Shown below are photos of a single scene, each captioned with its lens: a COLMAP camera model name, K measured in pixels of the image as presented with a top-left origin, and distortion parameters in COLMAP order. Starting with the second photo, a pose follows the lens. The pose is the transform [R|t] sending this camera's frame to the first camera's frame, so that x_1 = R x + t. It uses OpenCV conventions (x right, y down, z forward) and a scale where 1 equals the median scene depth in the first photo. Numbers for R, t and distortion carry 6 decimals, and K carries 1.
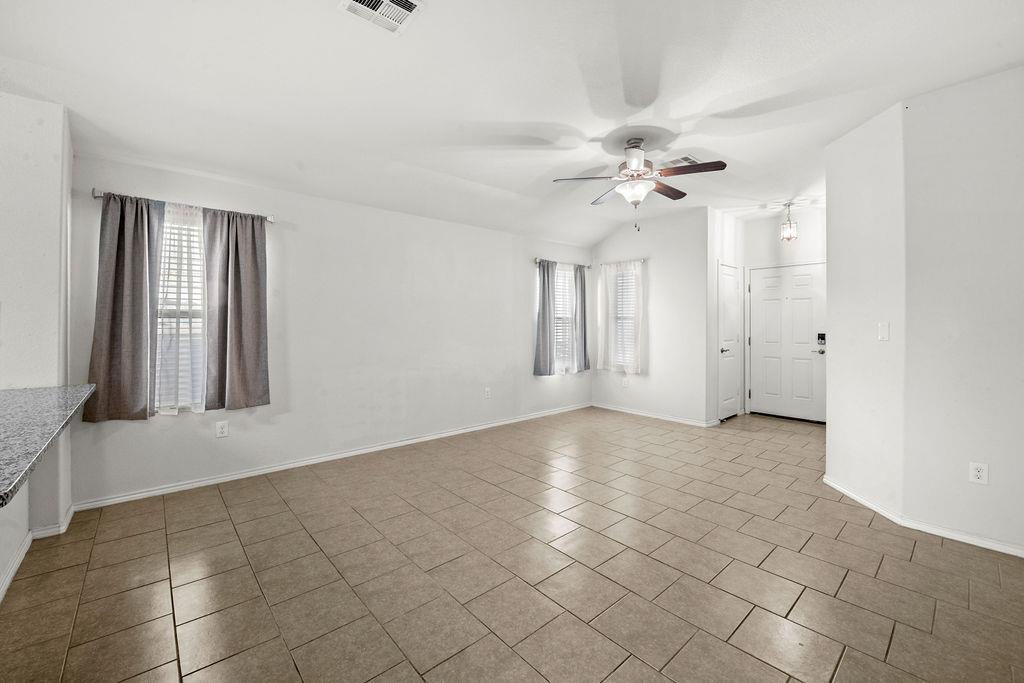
lens RADIAL K [[420.0, 0, 491.1], [0, 420.0, 325.5], [0, 0, 1]] dist [-0.001667, -0.000476]
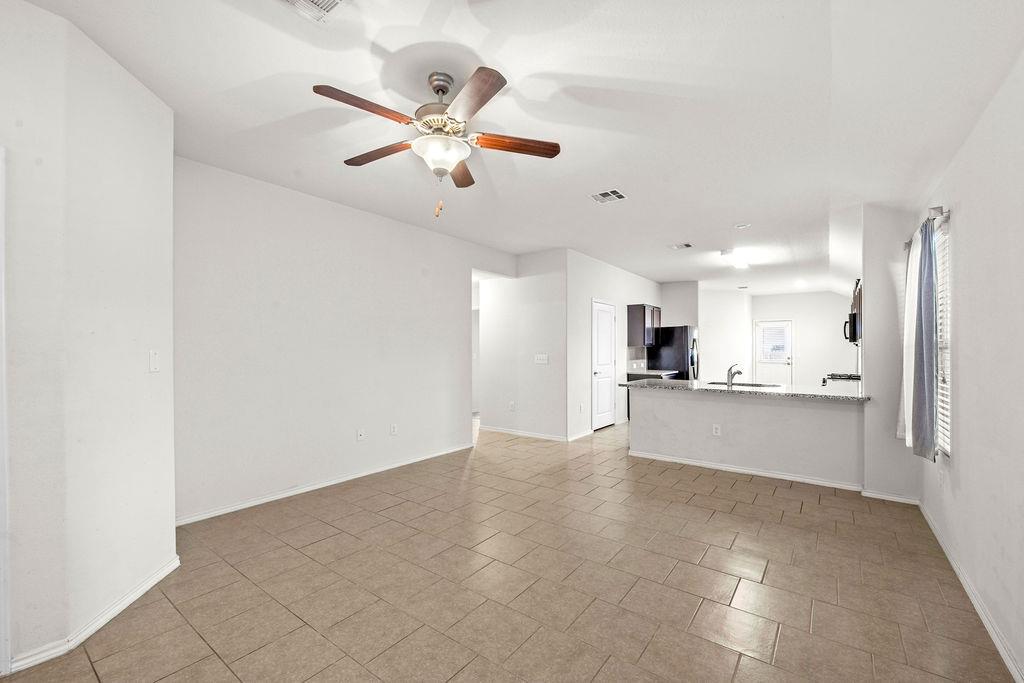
lens RADIAL K [[433.1, 0, 495.1], [0, 433.1, 346.2], [0, 0, 1]] dist [0.000126, -0.000050]
pose [[-0.979313, -0.009394, -0.202131, 0.266096], [-0.007724, 0.999929, -0.009047, -0.005895], [0.202202, -0.007299, -0.979317, 1.135053]]
